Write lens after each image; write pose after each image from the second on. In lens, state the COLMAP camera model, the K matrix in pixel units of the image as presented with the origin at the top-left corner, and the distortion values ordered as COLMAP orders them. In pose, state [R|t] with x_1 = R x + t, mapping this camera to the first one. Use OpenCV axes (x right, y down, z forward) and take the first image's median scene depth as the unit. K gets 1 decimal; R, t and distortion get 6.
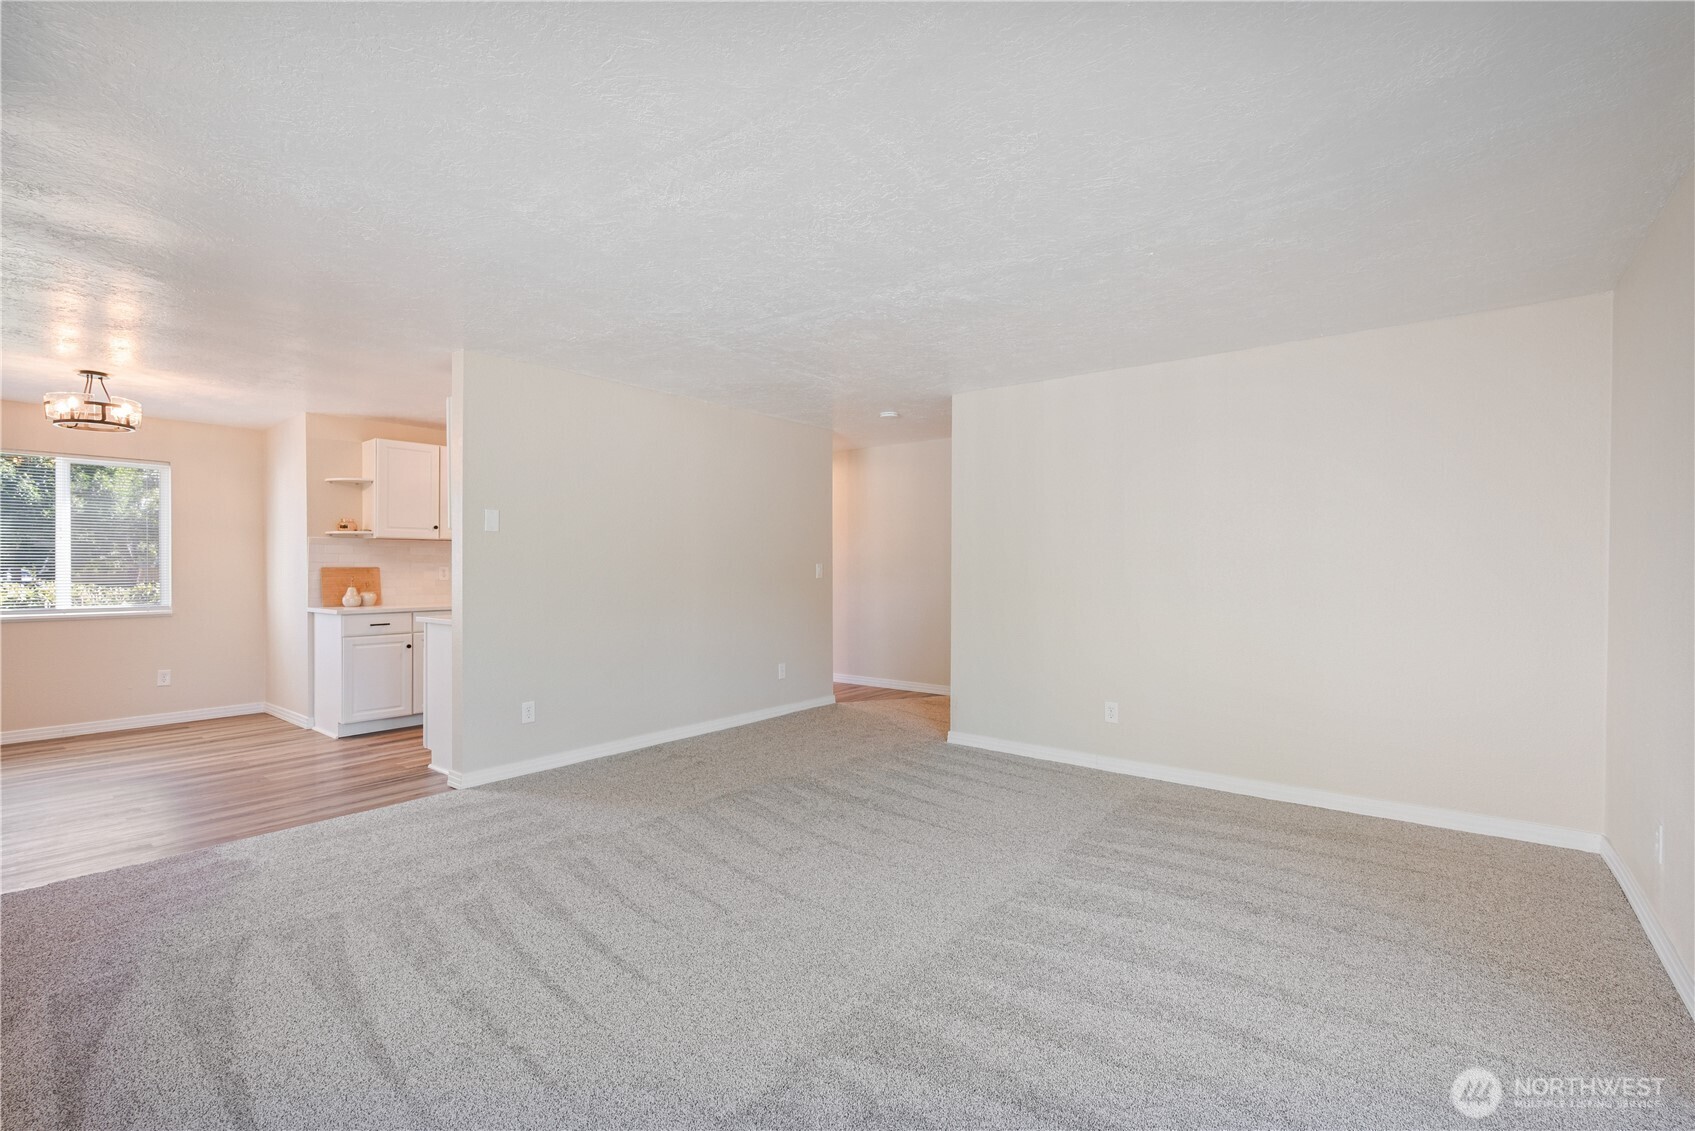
lens RADIAL K [[758.9, 0, 847.5], [0, 758.9, 565.5], [0, 0, 1]] dist [-0.001954, -0.000676]
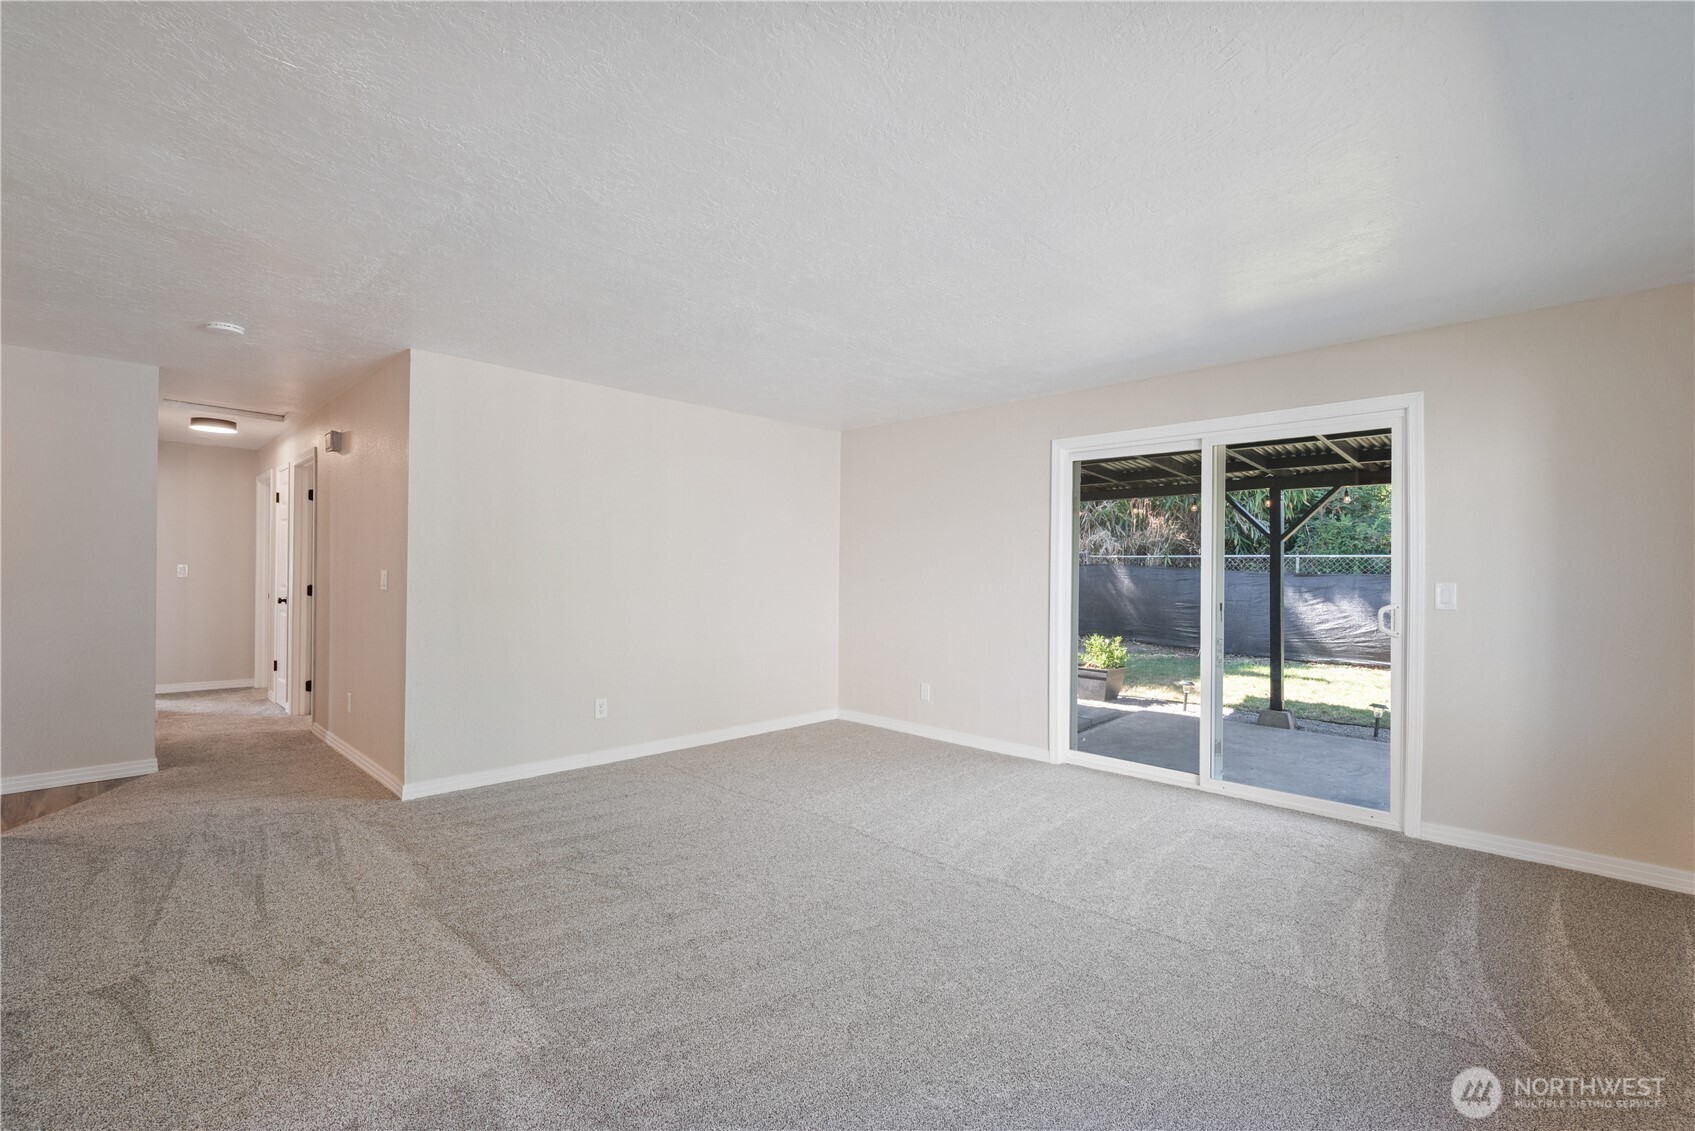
lens RADIAL K [[758.9, 0, 847.5], [0, 758.9, 565.5], [0, 0, 1]] dist [-0.001954, -0.000676]
pose [[0.102892, 0.009754, 0.994645, -0.690052], [-0.006281, 0.999938, -0.009156, 0.001823], [-0.994673, -0.005305, 0.102947, 0.567215]]
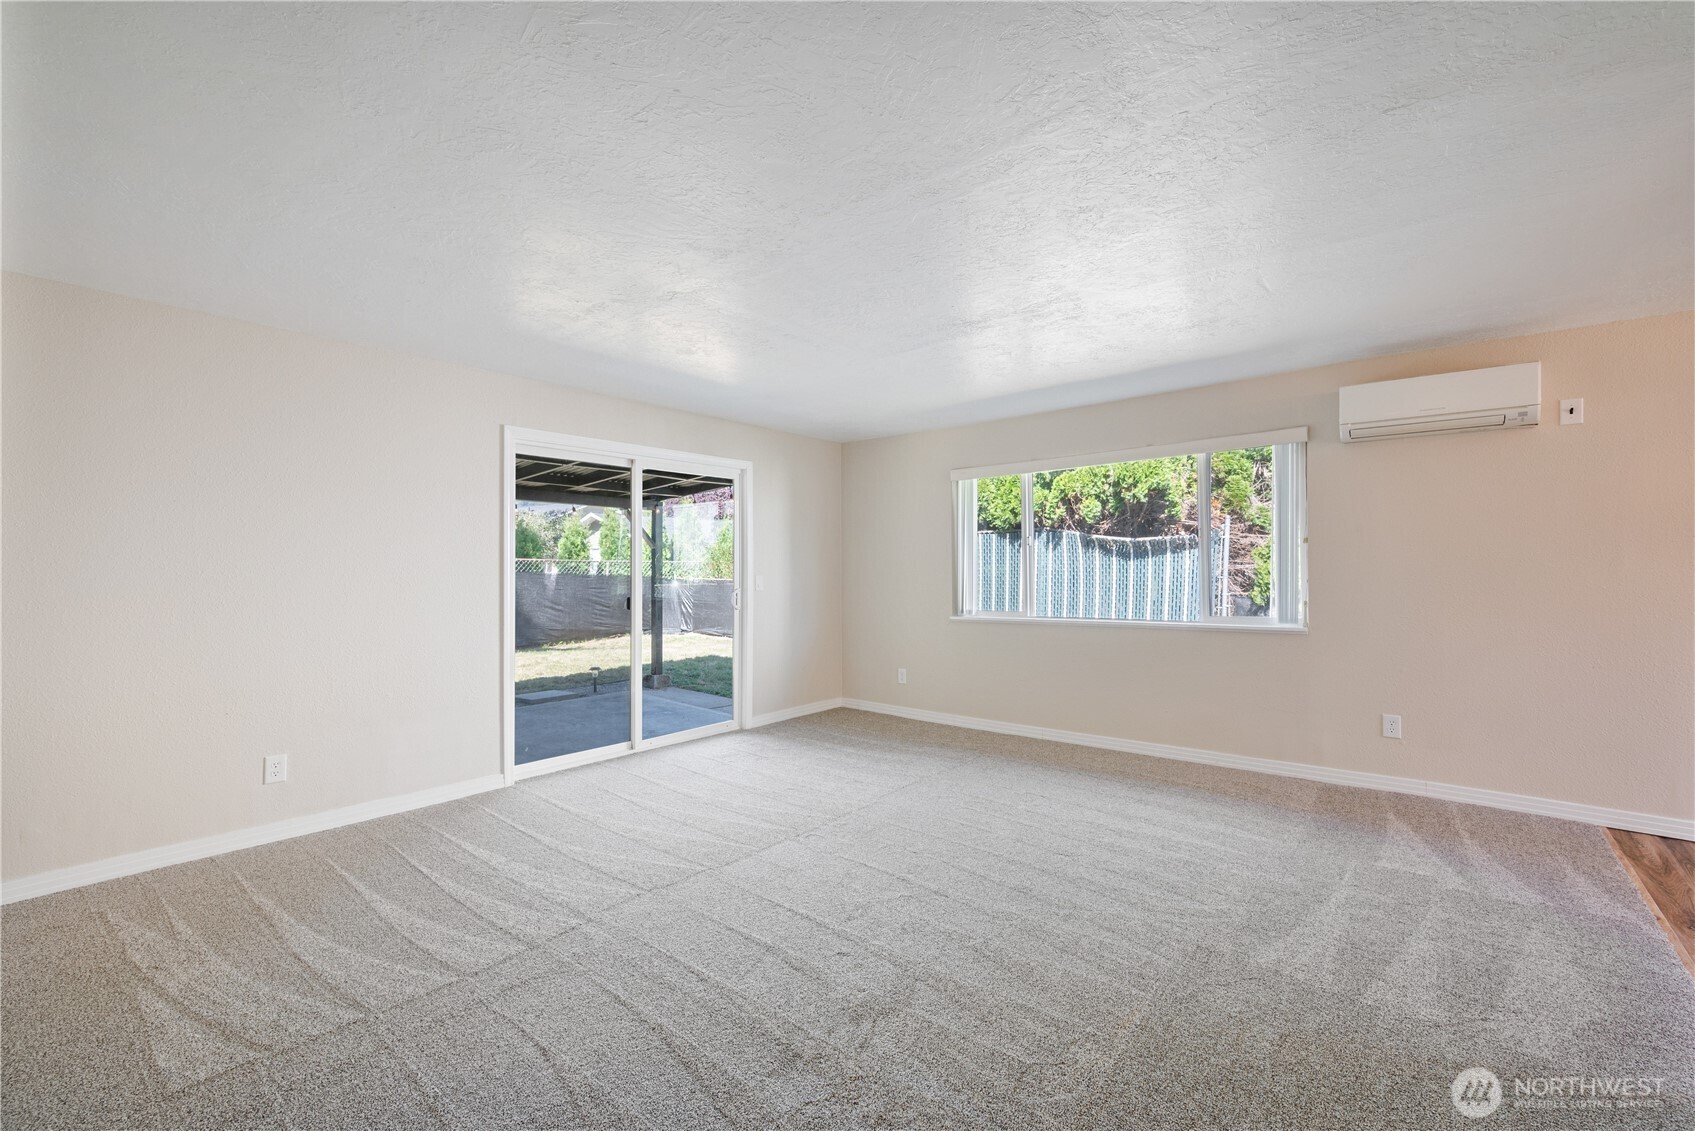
lens RADIAL K [[707.3, 0, 847.5], [0, 707.3, 565.5], [0, 0, 1]] dist [-0.000942, -0.000181]
pose [[-0.999866, 0.006586, 0.014984, -0.013589], [0.006553, 0.999976, -0.002243, -0.004919], [-0.014999, -0.002145, -0.999885, 1.308637]]
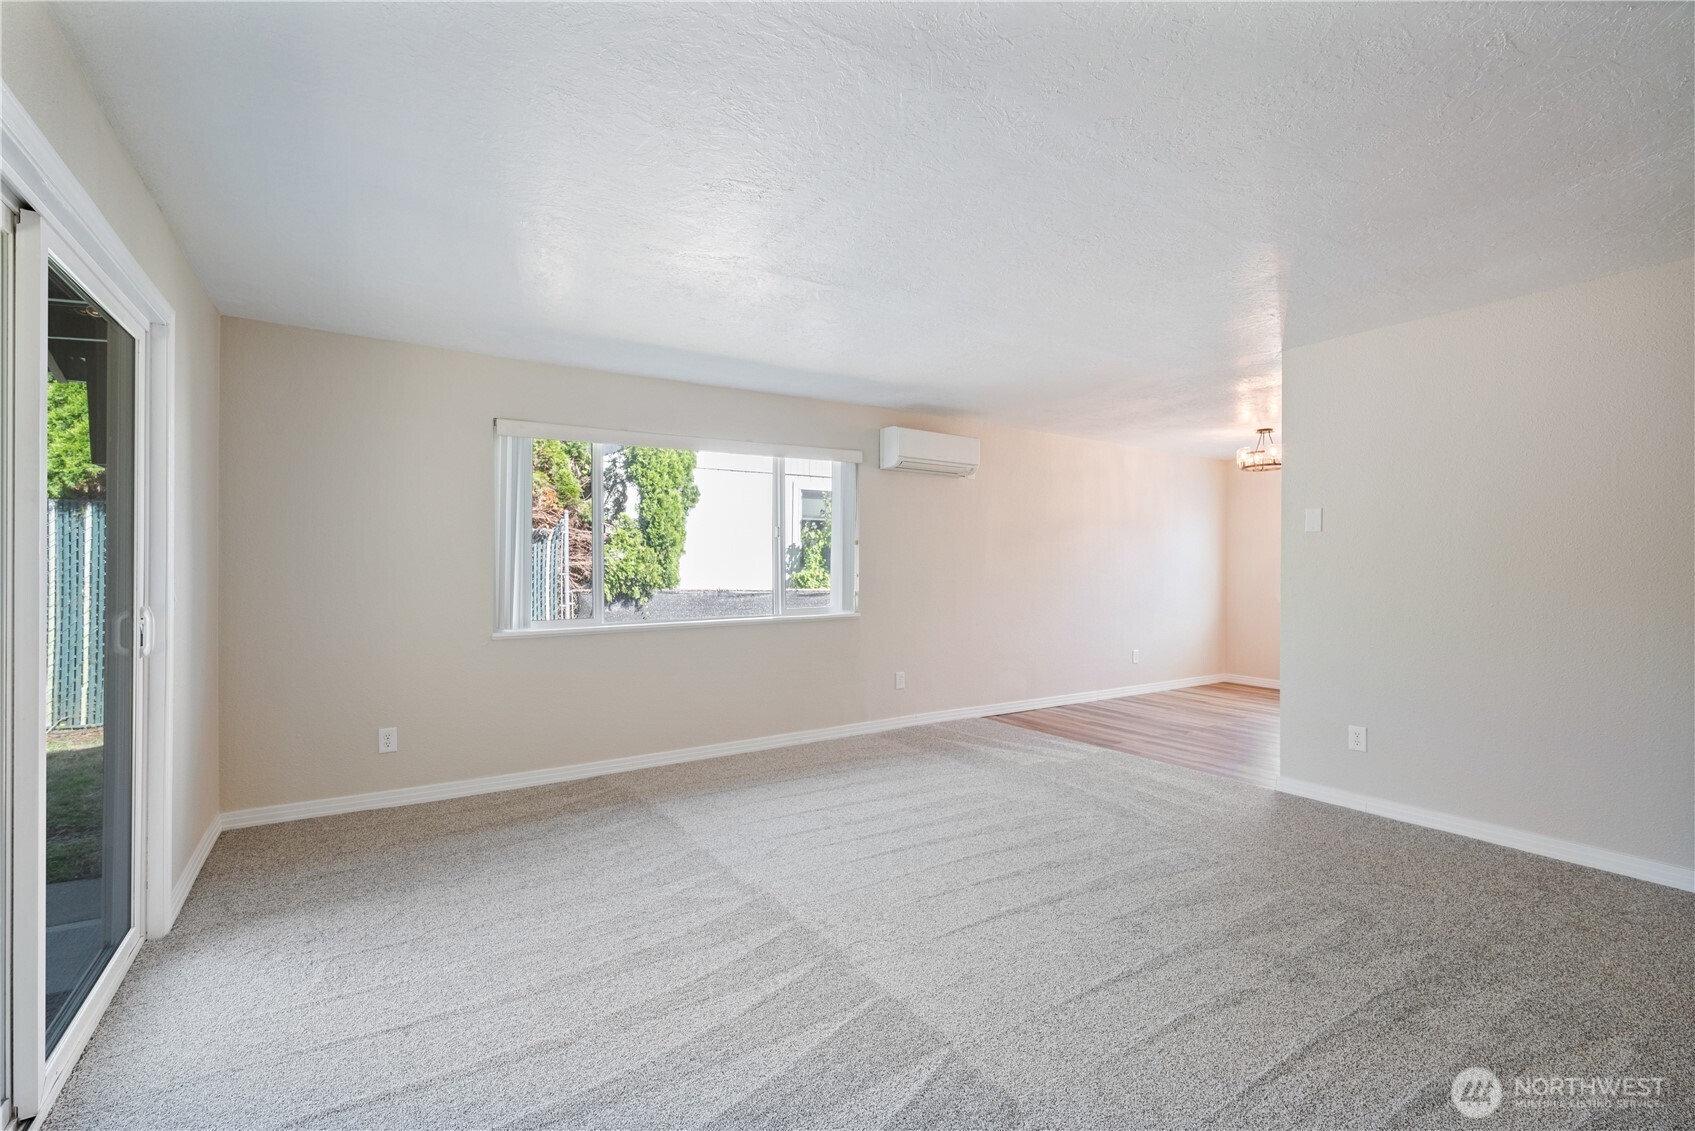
lens RADIAL K [[739.2, 0, 847.5], [0, 739.2, 565.5], [0, 0, 1]] dist [0.003723, -0.000054]
pose [[-0.307007, 0.000909, -0.951707, 0.566256], [-0.005647, 0.999980, 0.002776, -0.002653], [0.951691, 0.006227, -0.306996, 0.711579]]
